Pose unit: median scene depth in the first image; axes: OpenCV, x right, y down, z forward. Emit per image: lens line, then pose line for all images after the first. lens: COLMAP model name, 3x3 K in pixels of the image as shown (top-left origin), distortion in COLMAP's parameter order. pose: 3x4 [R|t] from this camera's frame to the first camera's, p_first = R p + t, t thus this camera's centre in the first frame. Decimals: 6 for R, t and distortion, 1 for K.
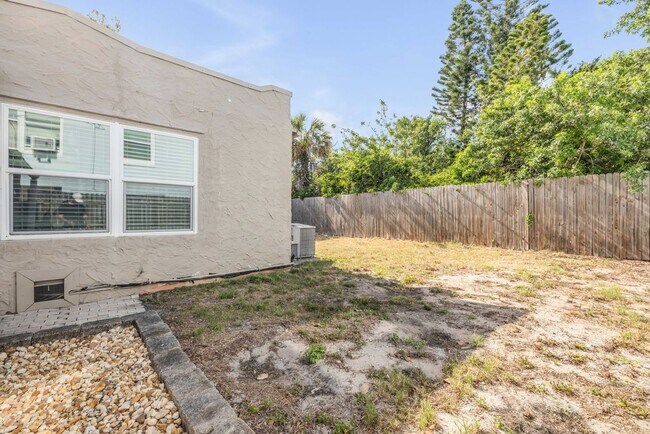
lens RADIAL K [[277.7, 0, 327.8], [0, 277.7, 215.2], [0, 0, 1]] dist [-0.007118, 0.002679]
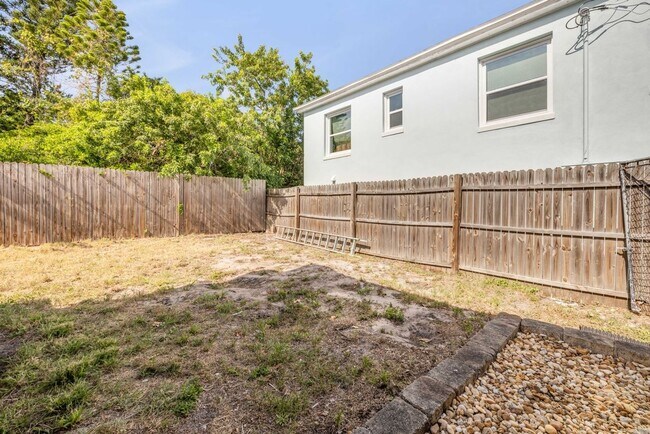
lens RADIAL K [[277.7, 0, 319.7], [0, 277.7, 207.3], [0, 0, 1]] dist [-0.007118, 0.002679]
pose [[0.017391, -0.012902, 0.999766, -0.396792], [-0.006117, 0.999897, 0.013010, -0.009036], [-0.999830, -0.006342, 0.017311, 0.387061]]
